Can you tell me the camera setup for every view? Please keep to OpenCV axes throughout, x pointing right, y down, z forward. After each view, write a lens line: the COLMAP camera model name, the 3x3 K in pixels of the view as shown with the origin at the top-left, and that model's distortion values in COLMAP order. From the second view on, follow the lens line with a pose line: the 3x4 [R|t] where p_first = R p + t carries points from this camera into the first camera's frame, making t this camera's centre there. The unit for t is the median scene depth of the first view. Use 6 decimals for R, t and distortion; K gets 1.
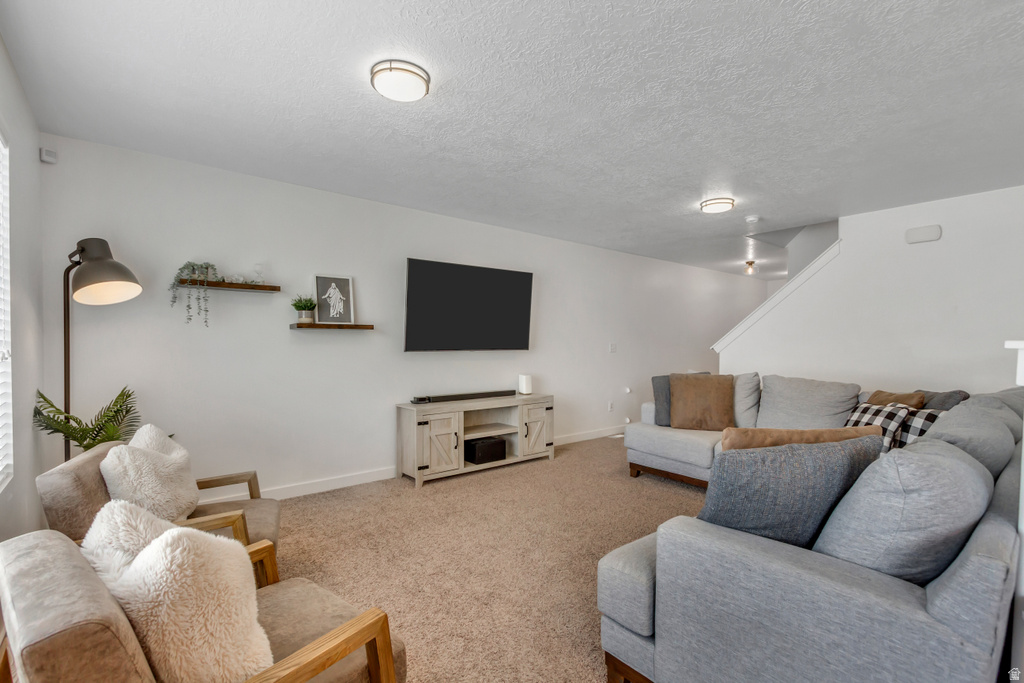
lens RADIAL K [[472.1, 0, 511.9], [0, 472.1, 341.8], [0, 0, 1]] dist [0.008843, -0.002374]
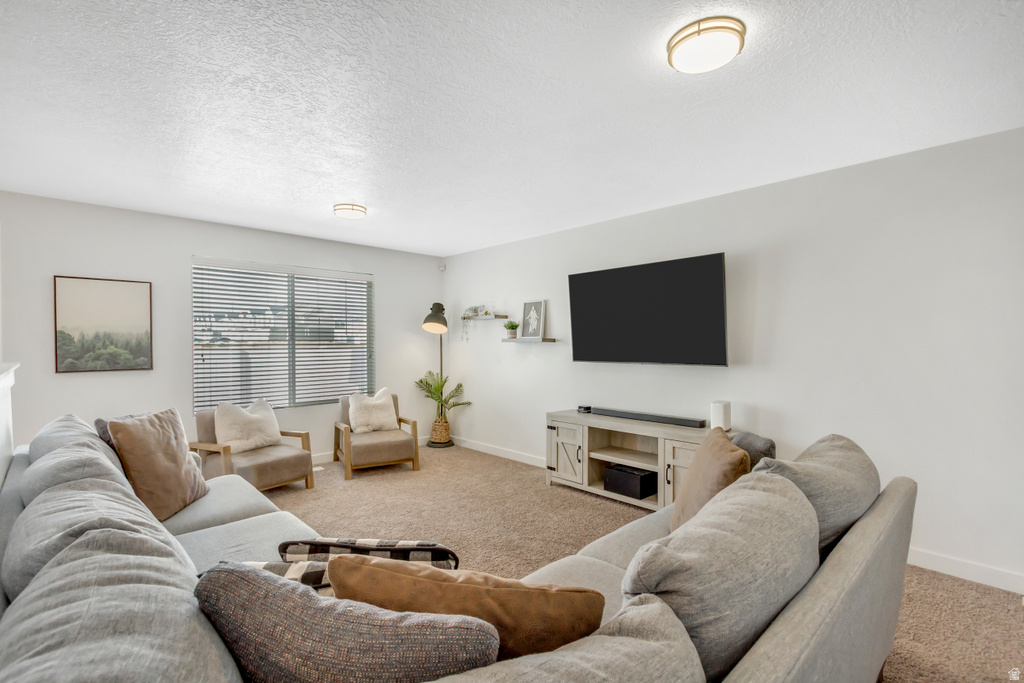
lens RADIAL K [[472.1, 0, 506.8], [0, 472.1, 344.1], [0, 0, 1]] dist [0.008843, -0.002374]
pose [[0.061182, -0.000511, -0.998126, 0.851198], [0.006130, 0.999981, -0.000137, -0.020226], [0.998108, -0.006110, 0.061184, 0.792891]]
